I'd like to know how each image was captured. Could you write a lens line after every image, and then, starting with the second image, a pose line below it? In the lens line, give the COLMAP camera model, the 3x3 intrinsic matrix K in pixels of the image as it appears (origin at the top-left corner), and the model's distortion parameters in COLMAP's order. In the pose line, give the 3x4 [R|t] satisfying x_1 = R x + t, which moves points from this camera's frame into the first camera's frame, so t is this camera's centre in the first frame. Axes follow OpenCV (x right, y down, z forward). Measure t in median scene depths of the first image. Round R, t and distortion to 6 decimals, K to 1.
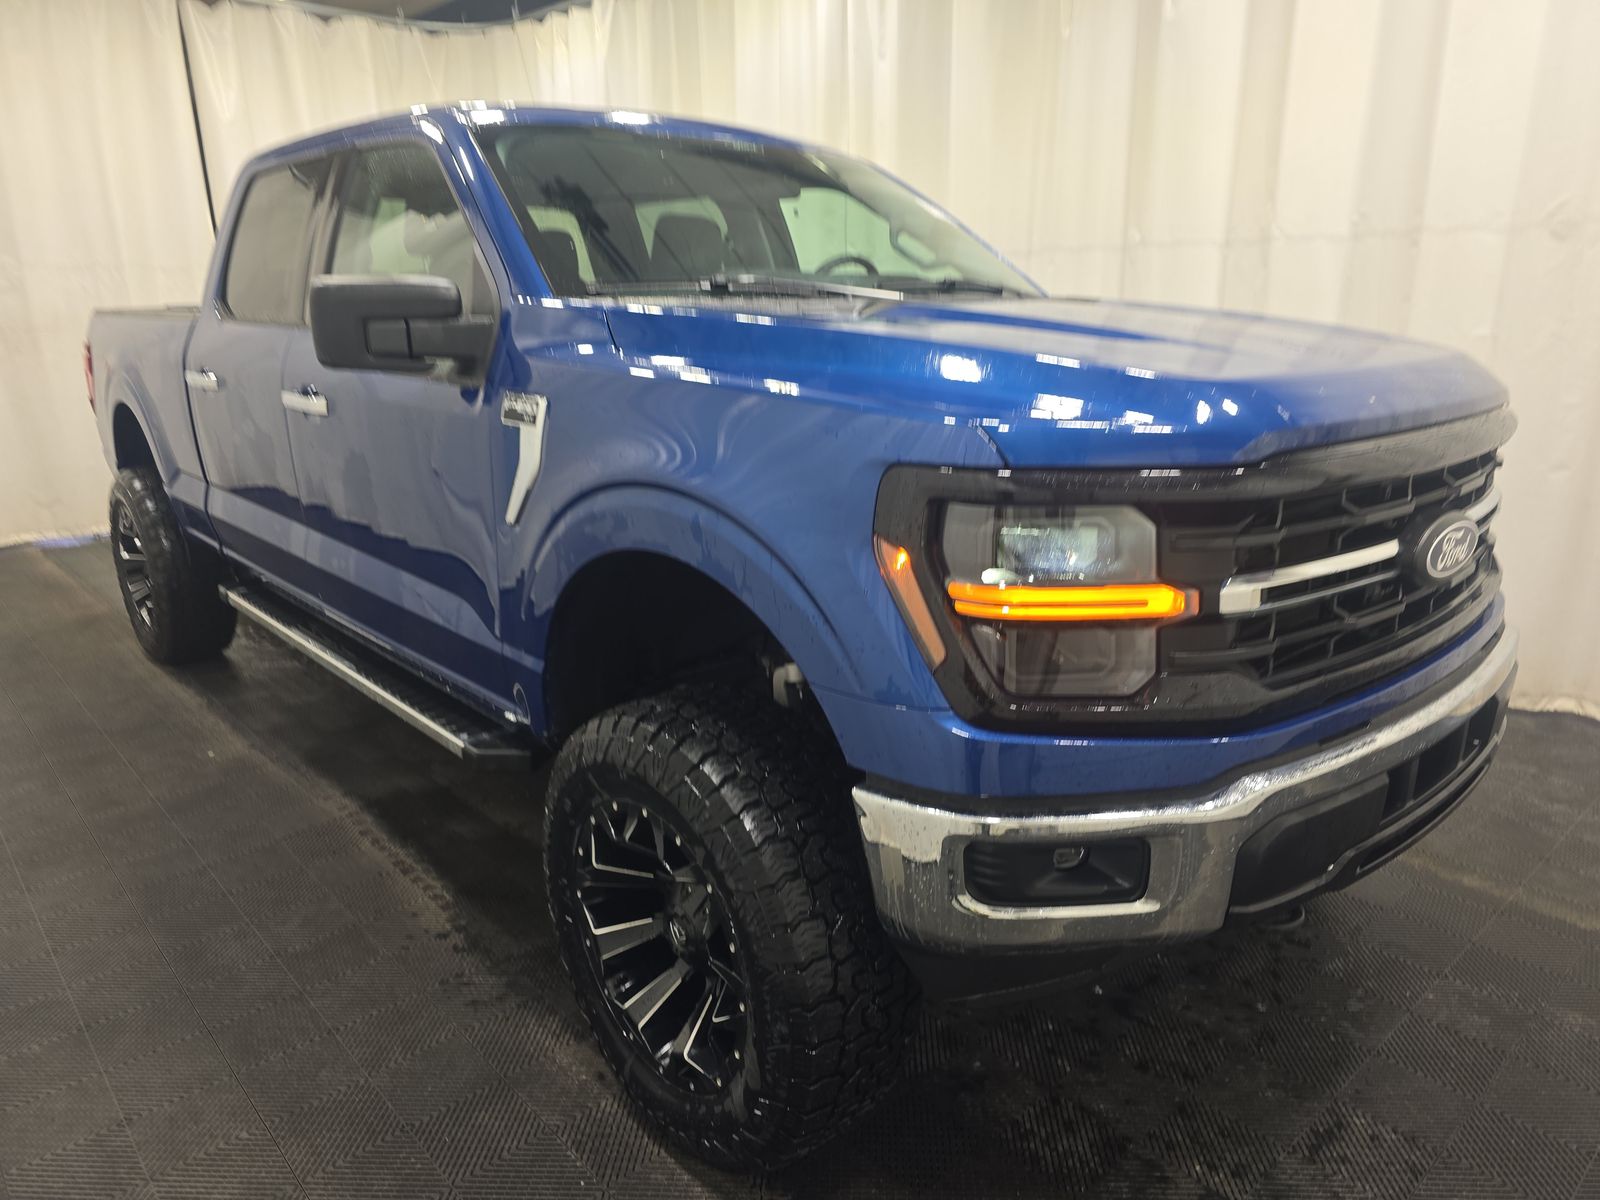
lens RADIAL K [[1076.4, 0, 800.0], [0, 1076.4, 600.0], [0, 0, 1]] dist [0.042677, -0.044756]
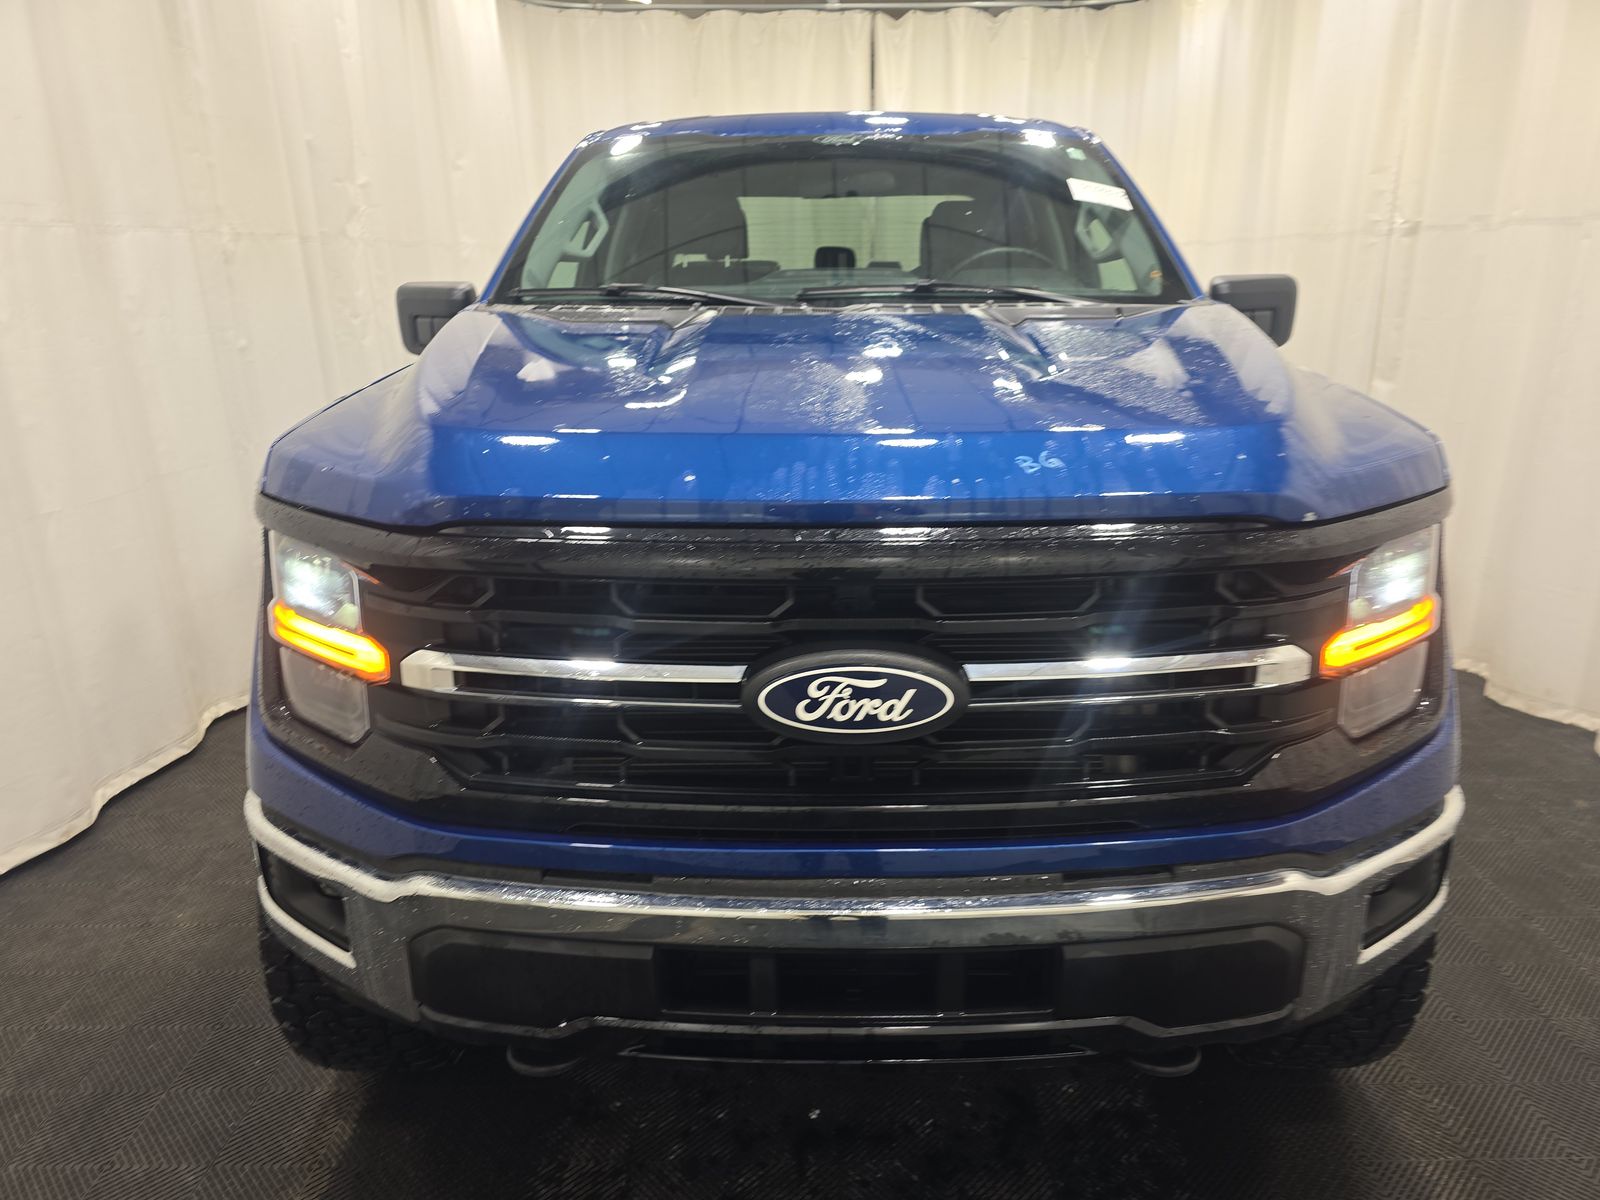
lens RADIAL K [[1076.4, 0, 800.0], [0, 1076.4, 600.0], [0, 0, 1]] dist [0.042677, -0.044756]
pose [[0.732736, 0.196554, -0.651509, 1.055503], [-0.177770, 0.979422, 0.095548, -0.176981], [0.656883, 0.045807, 0.752600, 0.461941]]
